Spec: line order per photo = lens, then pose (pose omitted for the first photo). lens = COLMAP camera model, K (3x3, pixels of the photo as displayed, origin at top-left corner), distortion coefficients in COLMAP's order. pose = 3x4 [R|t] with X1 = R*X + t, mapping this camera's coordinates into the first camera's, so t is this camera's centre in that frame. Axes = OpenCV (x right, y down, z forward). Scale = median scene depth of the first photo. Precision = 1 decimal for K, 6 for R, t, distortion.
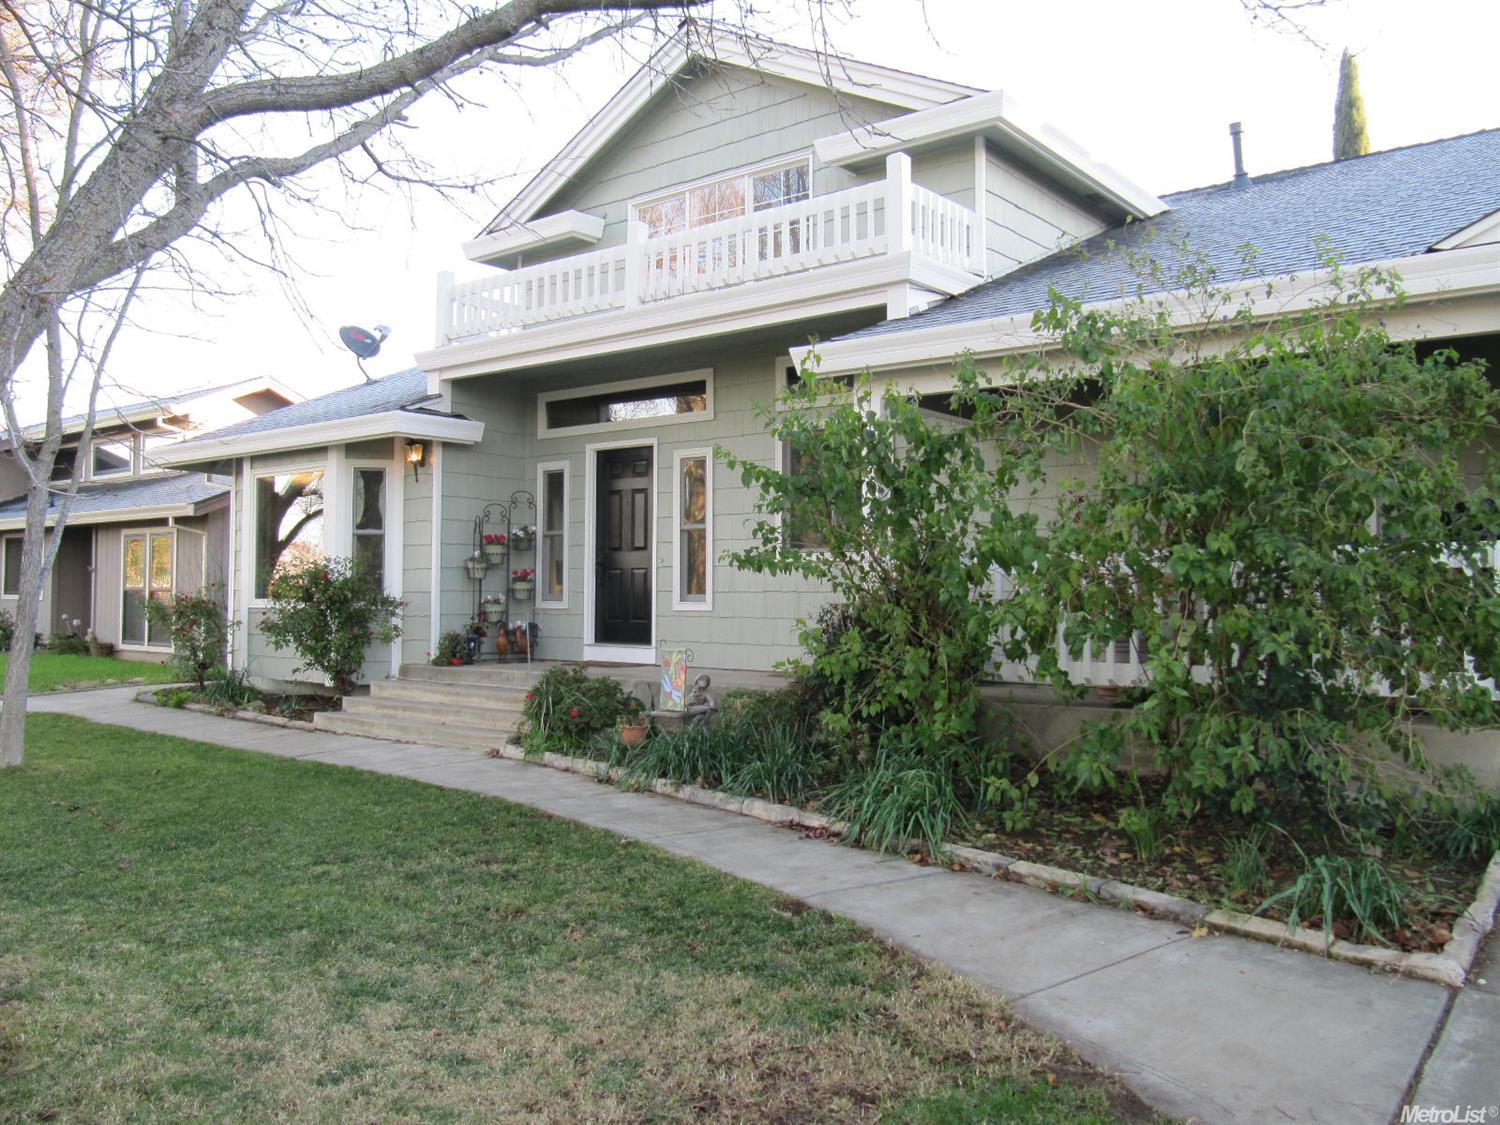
lens RADIAL K [[1221.3, 0, 750.0], [0, 1221.3, 562.5], [0, 0, 1]] dist [-0.058206, 0.012788]
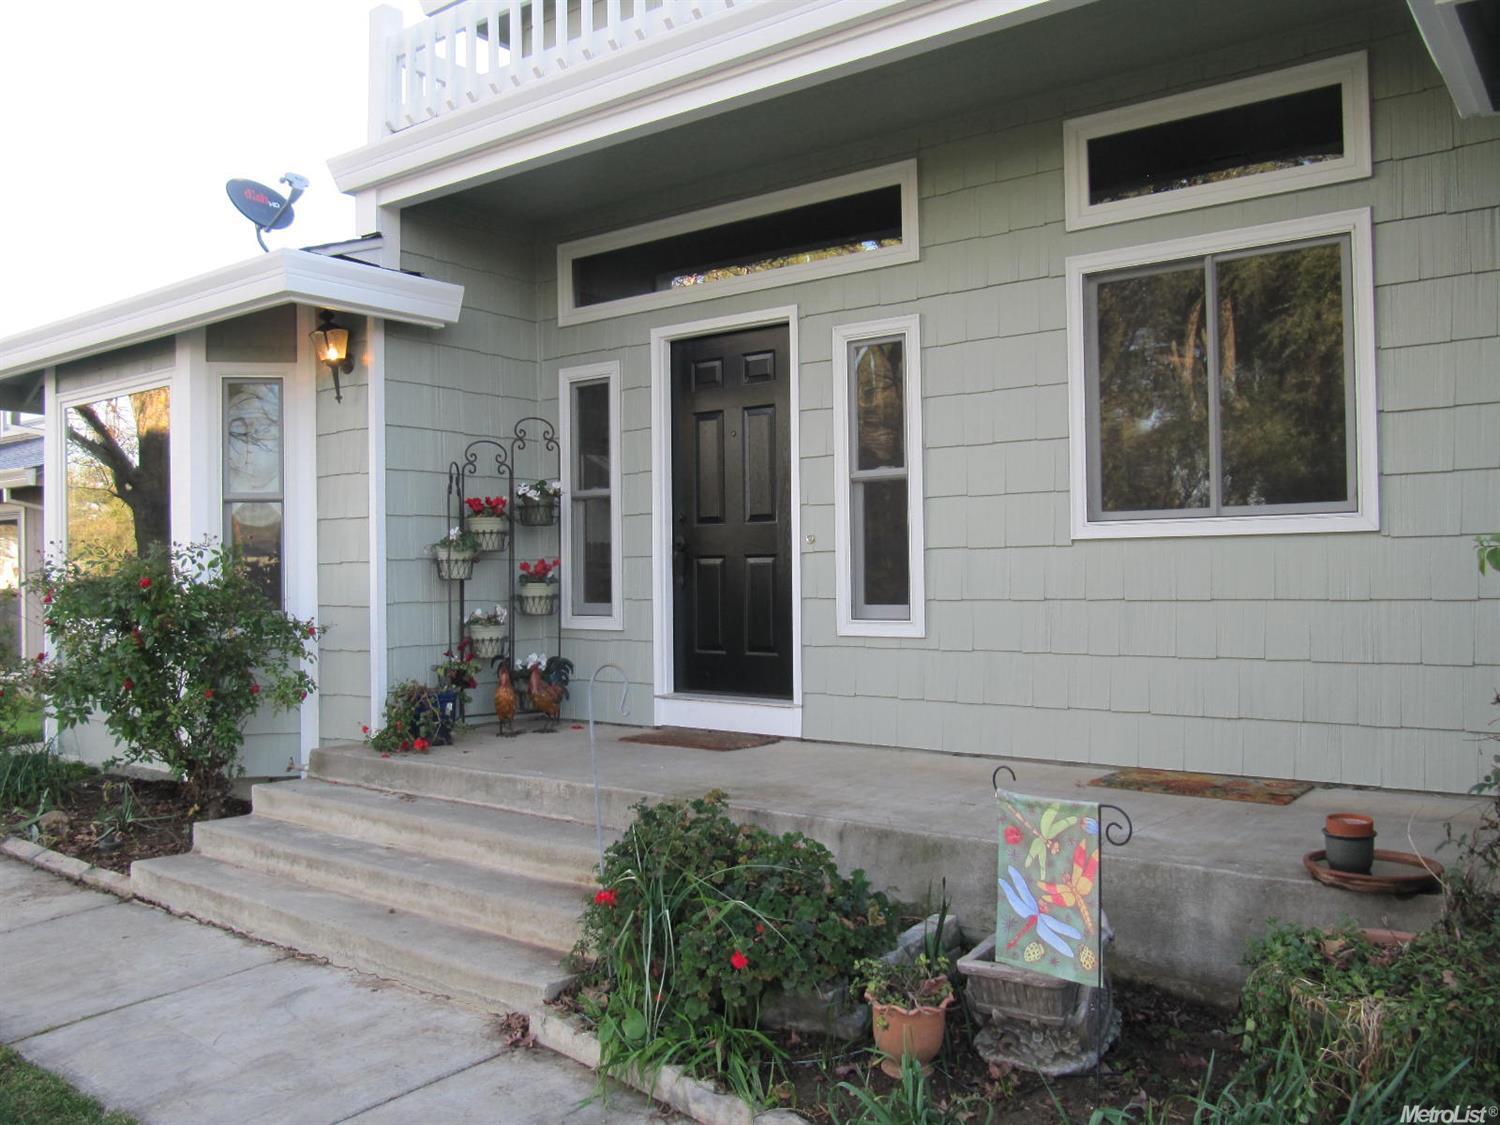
lens RADIAL K [[1221.3, 0, 750.0], [0, 1221.3, 562.5], [0, 0, 1]] dist [-0.058206, 0.012788]
pose [[0.999556, -0.017764, 0.023918, -0.107319], [0.017276, 0.999641, 0.020461, -0.002896], [-0.024273, -0.020039, 0.999505, 0.461854]]
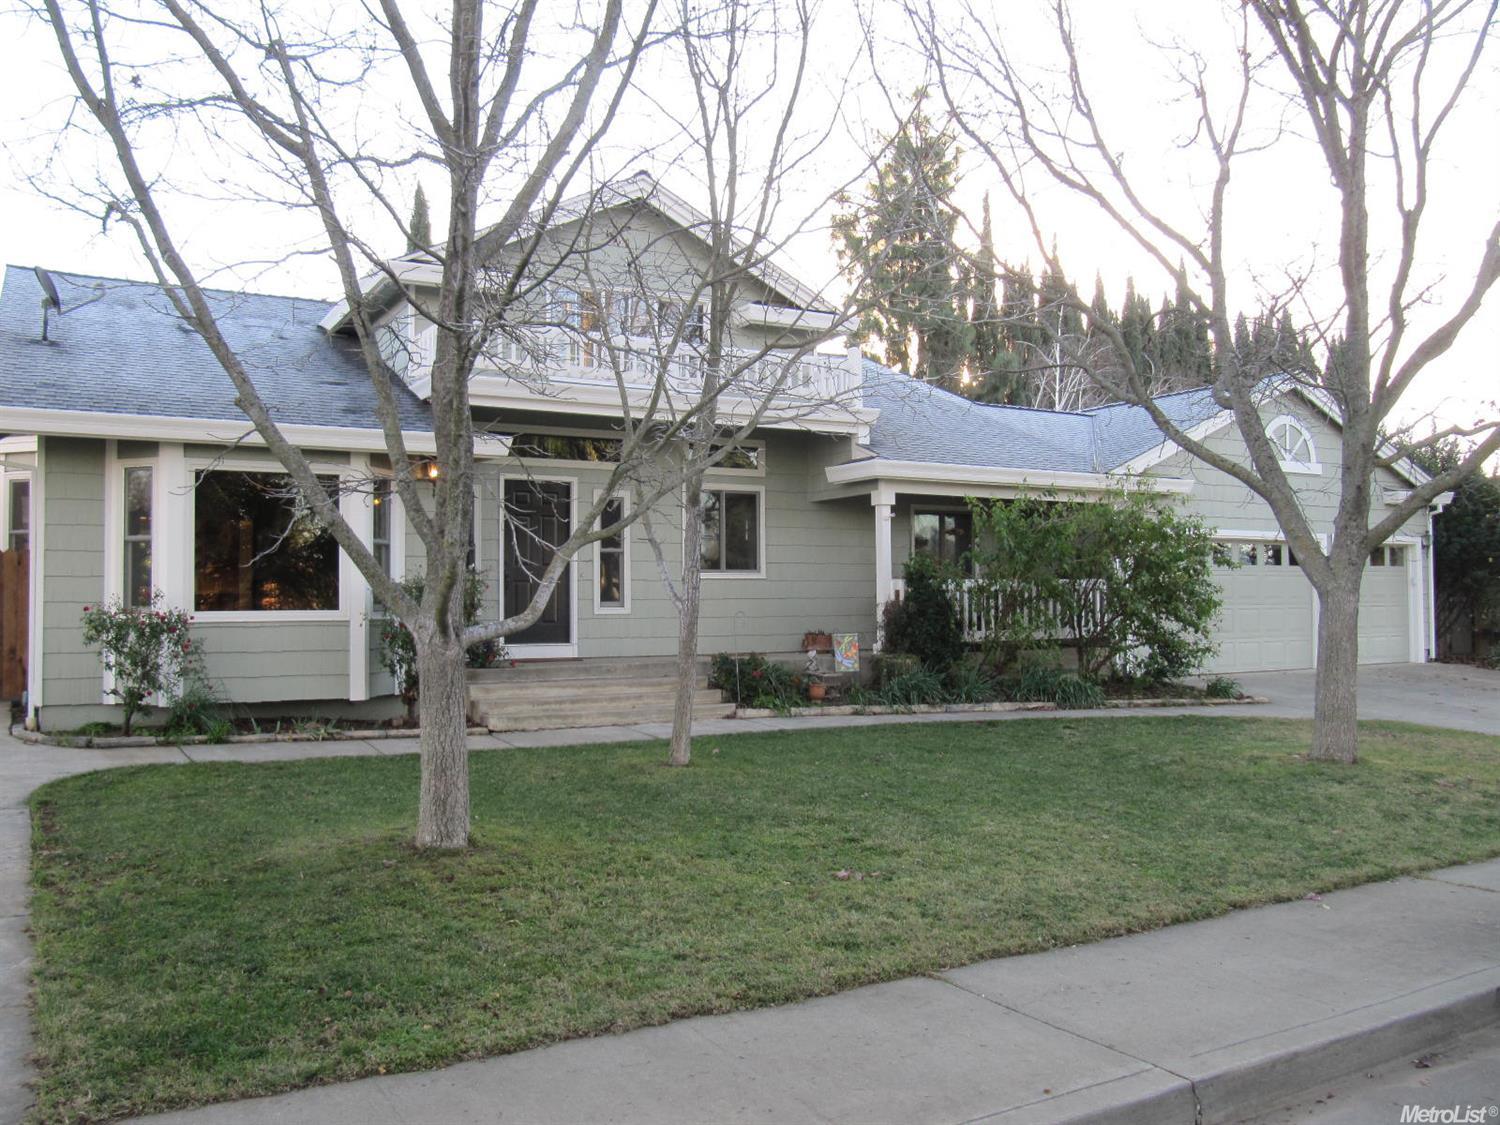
lens RADIAL K [[1221.3, 0, 750.0], [0, 1221.3, 562.5], [0, 0, 1]] dist [-0.058206, 0.012788]
pose [[0.356221, 0.019847, 0.934191, -1.138481], [-0.018990, 0.999722, -0.013998, -0.000559], [-0.934209, -0.012754, 0.356499, 0.374721]]
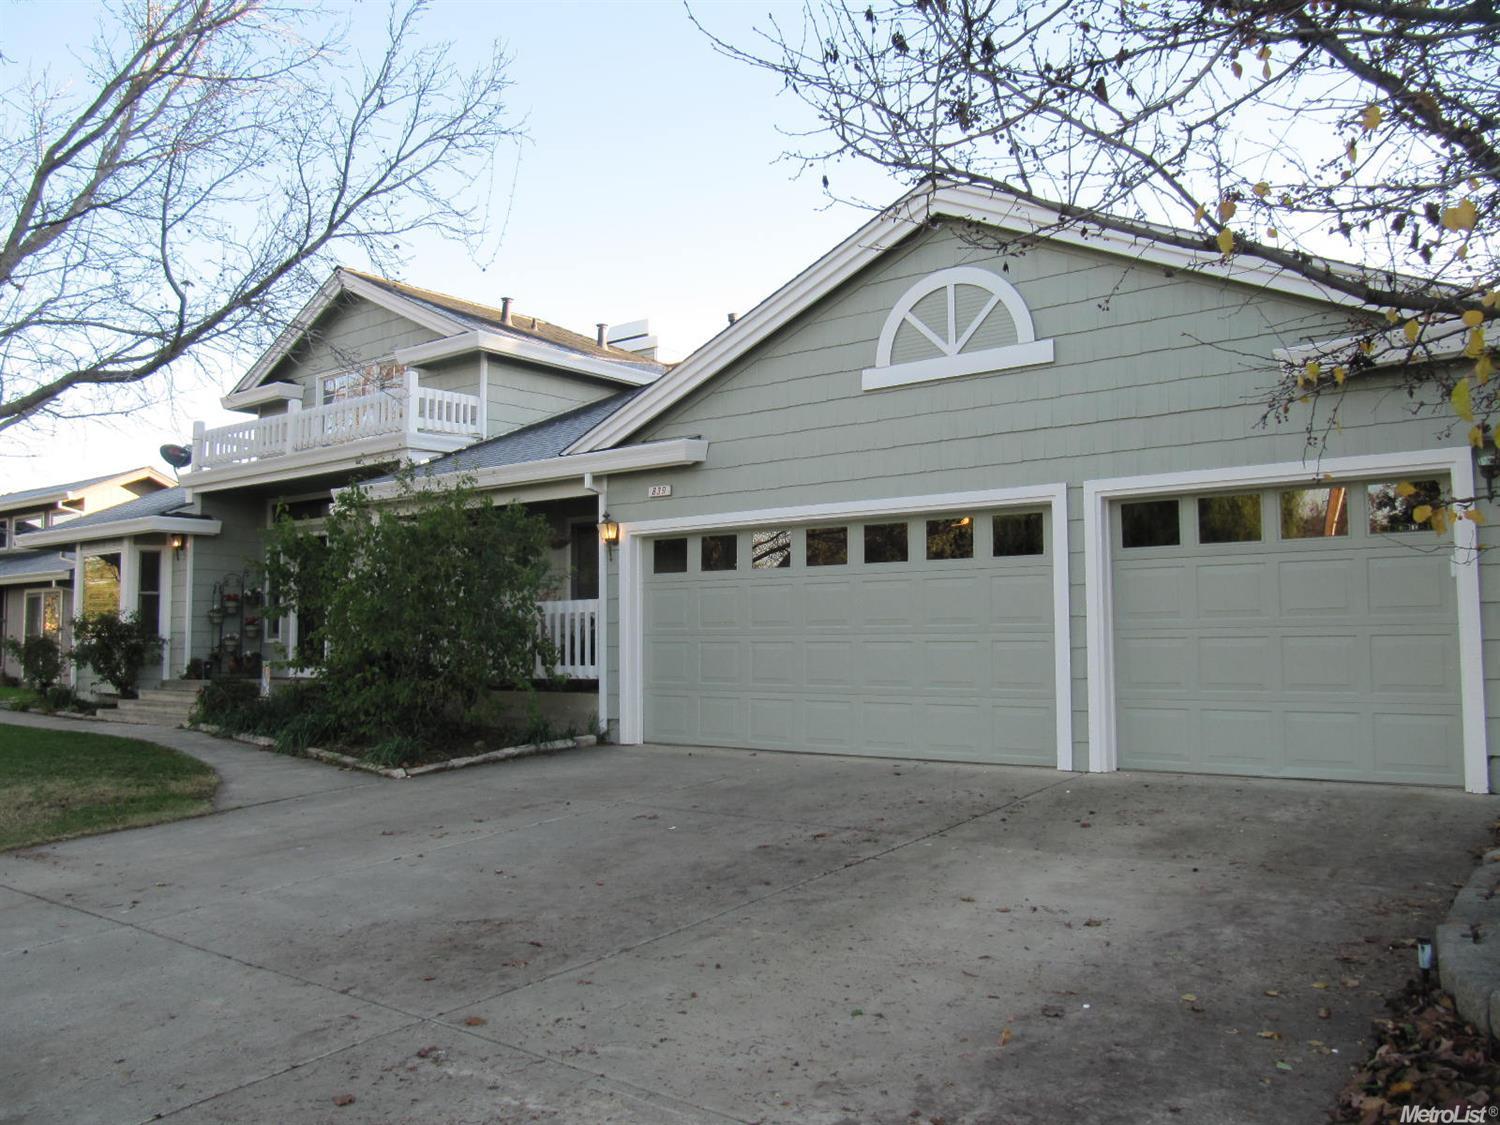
lens RADIAL K [[1221.3, 0, 750.0], [0, 1221.3, 562.5], [0, 0, 1]] dist [-0.058206, 0.012788]
pose [[0.999923, -0.008368, 0.009138, 0.428265], [0.008724, 0.999177, -0.039617, 0.002774], [-0.008799, 0.039694, 0.999173, -0.515453]]
